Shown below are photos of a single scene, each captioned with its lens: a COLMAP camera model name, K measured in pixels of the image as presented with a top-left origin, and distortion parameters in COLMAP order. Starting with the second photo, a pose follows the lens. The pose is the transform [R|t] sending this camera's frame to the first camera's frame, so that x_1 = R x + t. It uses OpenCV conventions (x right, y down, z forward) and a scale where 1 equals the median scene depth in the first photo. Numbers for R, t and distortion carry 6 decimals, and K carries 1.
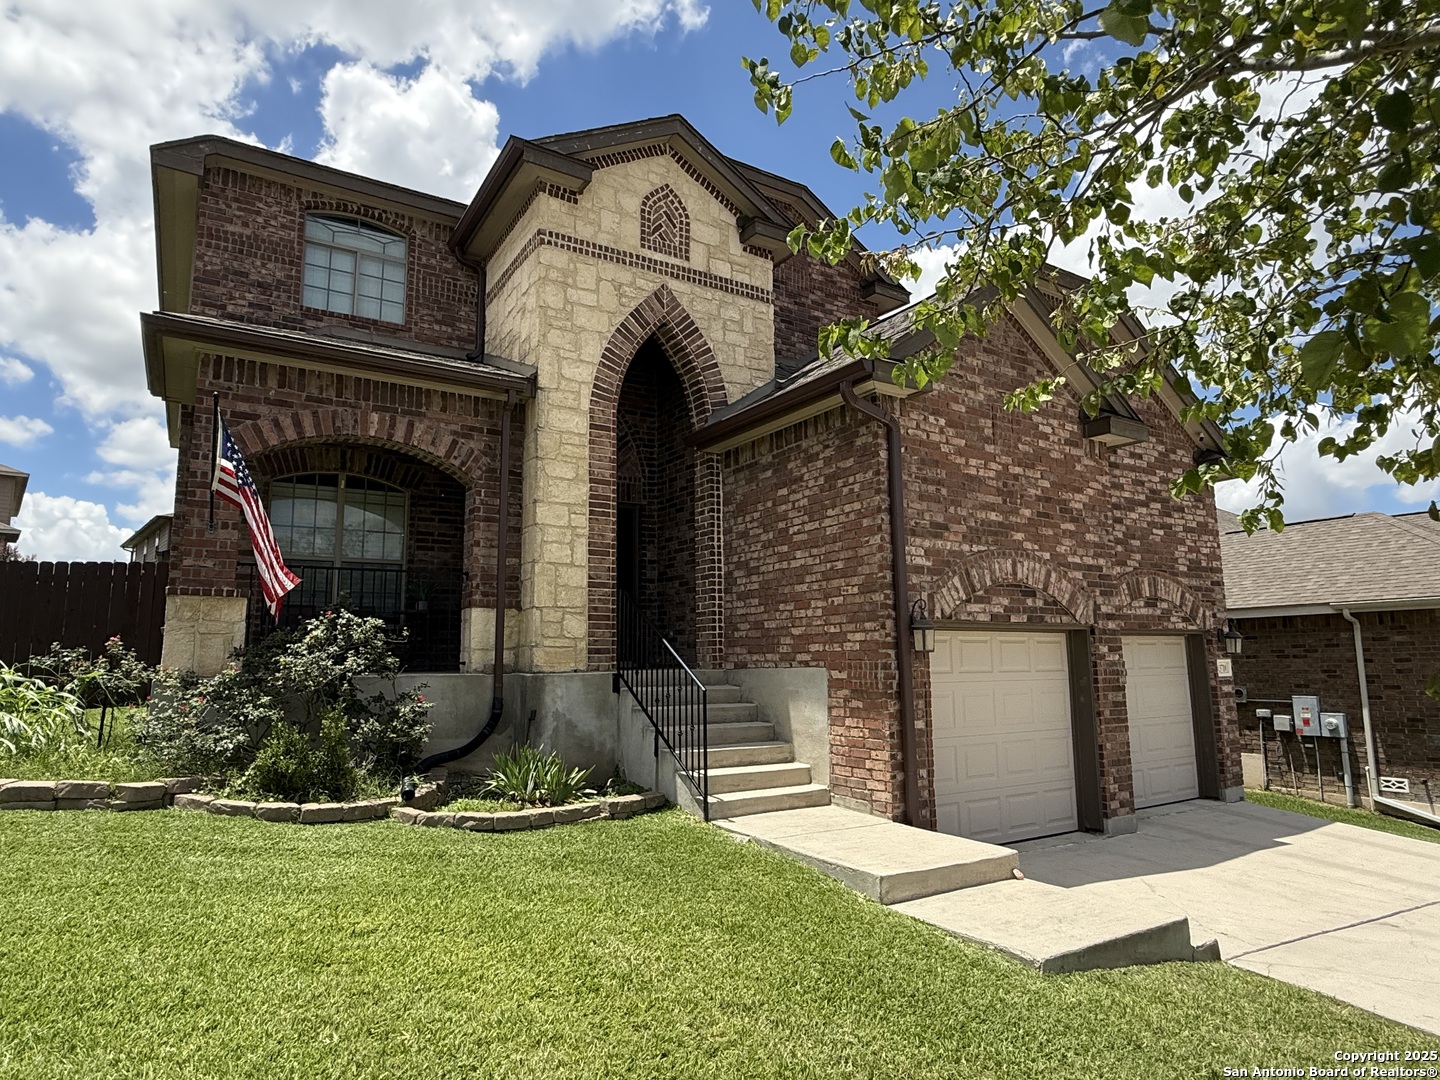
lens RADIAL K [[846.2, 0, 720.0], [0, 846.2, 540.0], [0, 0, 1]] dist [-0.000163, 0.000562]
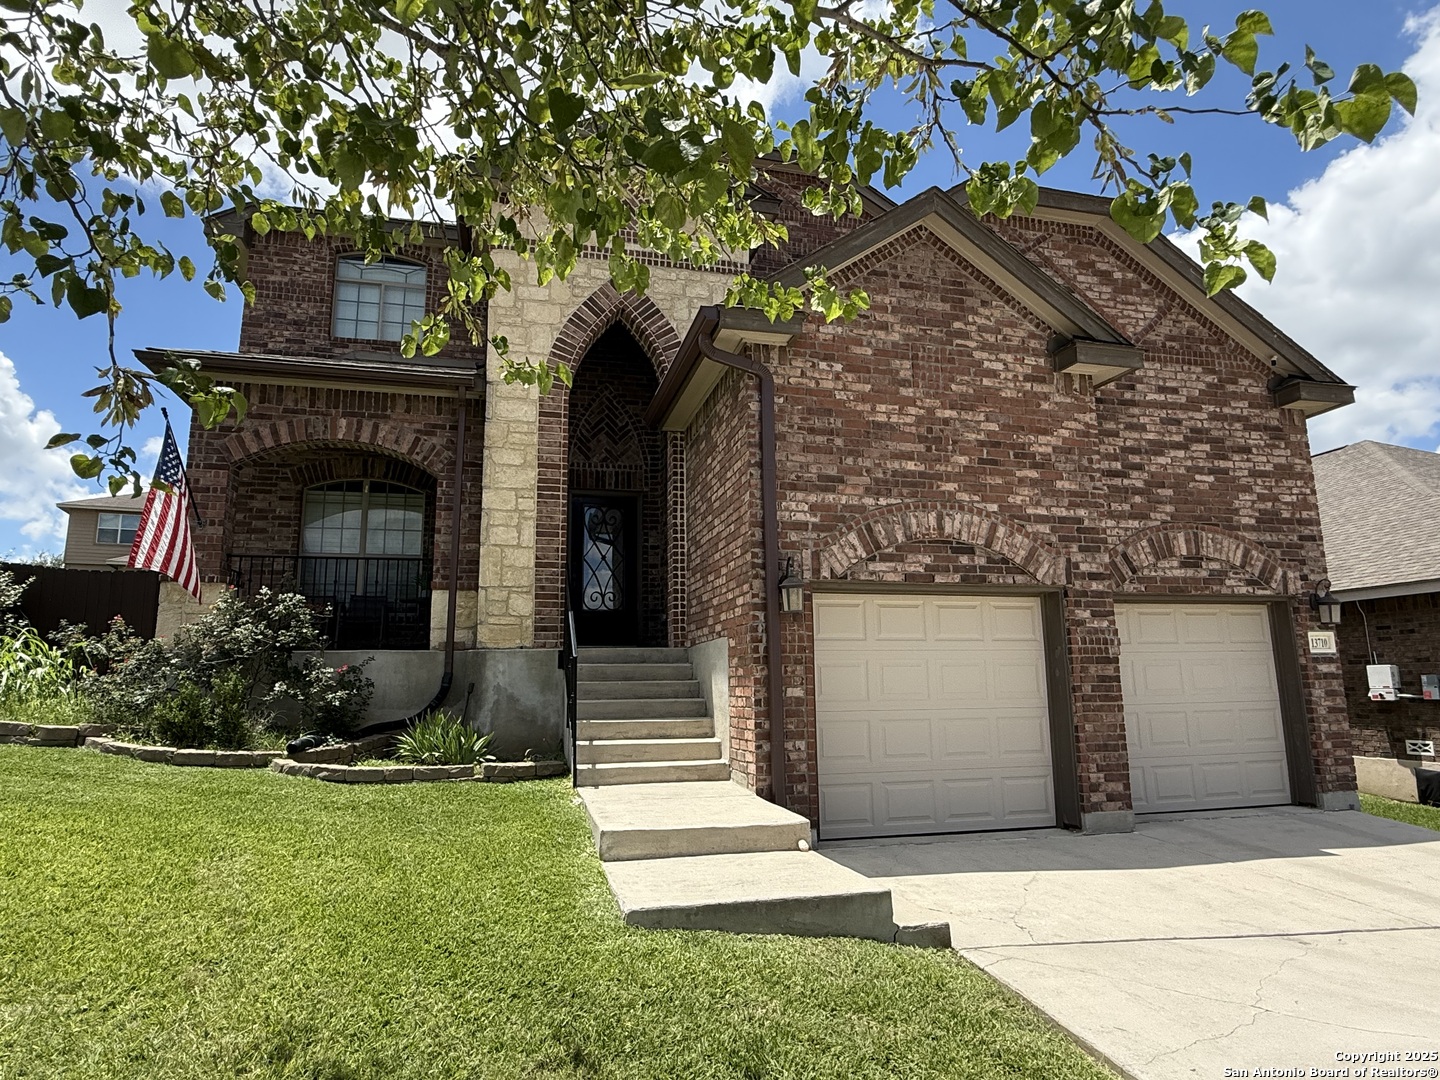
lens RADIAL K [[848.4, 0, 724.5], [0, 848.4, 536.7], [0, 0, 1]] dist [-0.001021, 0.001451]
pose [[0.952080, -0.055664, -0.300742, 0.376770], [0.047297, 0.998266, -0.035038, 0.065149], [0.302171, 0.019135, 0.953062, 0.077064]]
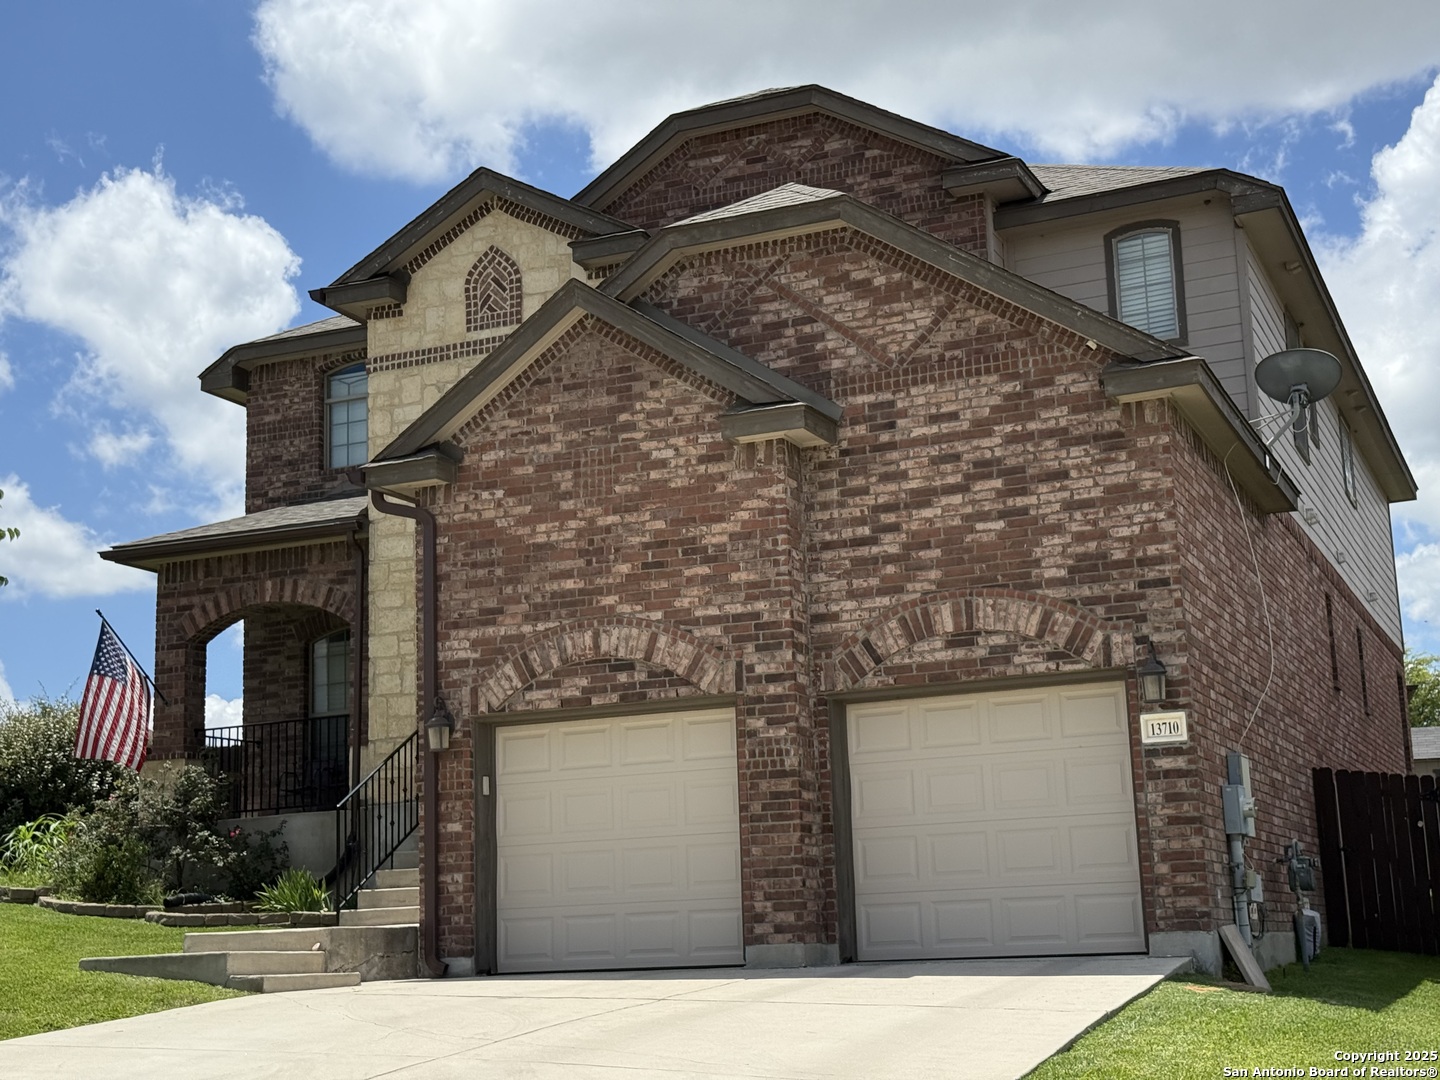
lens RADIAL K [[2034.0, 0, 720.0], [0, 2034.0, 540.0], [0, 0, 1]] dist [0.141322, -0.075774]
pose [[0.563138, -0.173453, -0.807954, 1.951542], [0.148898, 0.983019, -0.107255, 0.160752], [0.812838, -0.059904, 0.579402, -0.062482]]
